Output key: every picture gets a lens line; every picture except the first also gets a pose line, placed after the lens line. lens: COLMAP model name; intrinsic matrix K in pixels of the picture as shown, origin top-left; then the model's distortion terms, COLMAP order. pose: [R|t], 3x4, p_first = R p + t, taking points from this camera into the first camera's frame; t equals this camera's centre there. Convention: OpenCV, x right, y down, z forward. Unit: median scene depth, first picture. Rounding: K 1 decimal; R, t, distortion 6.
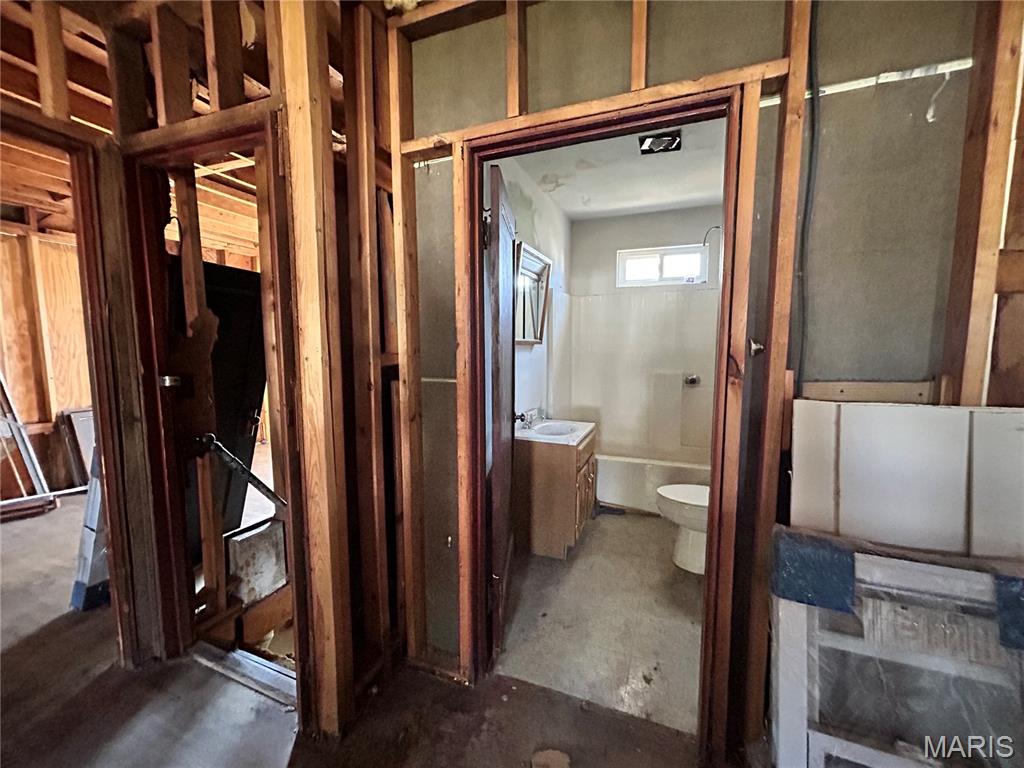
lens RADIAL K [[410.7, 0, 512.2], [0, 410.7, 383.3], [0, 0, 1]] dist [0.000233, -0.000070]
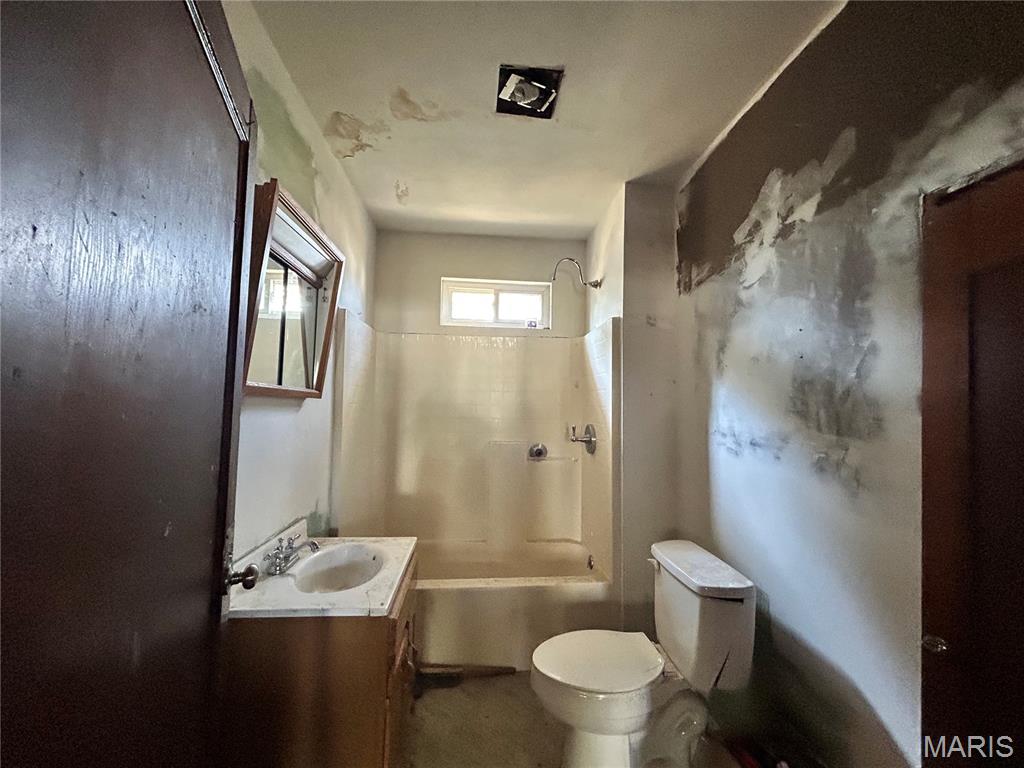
lens RADIAL K [[410.7, 0, 514.0], [0, 410.7, 385.4], [0, 0, 1]] dist [0.000233, -0.000070]
pose [[0.885639, 0.041704, 0.462498, 0.046222], [0.025666, 0.990041, -0.138422, -0.029062], [-0.463664, 0.134462, 0.875748, 0.394895]]
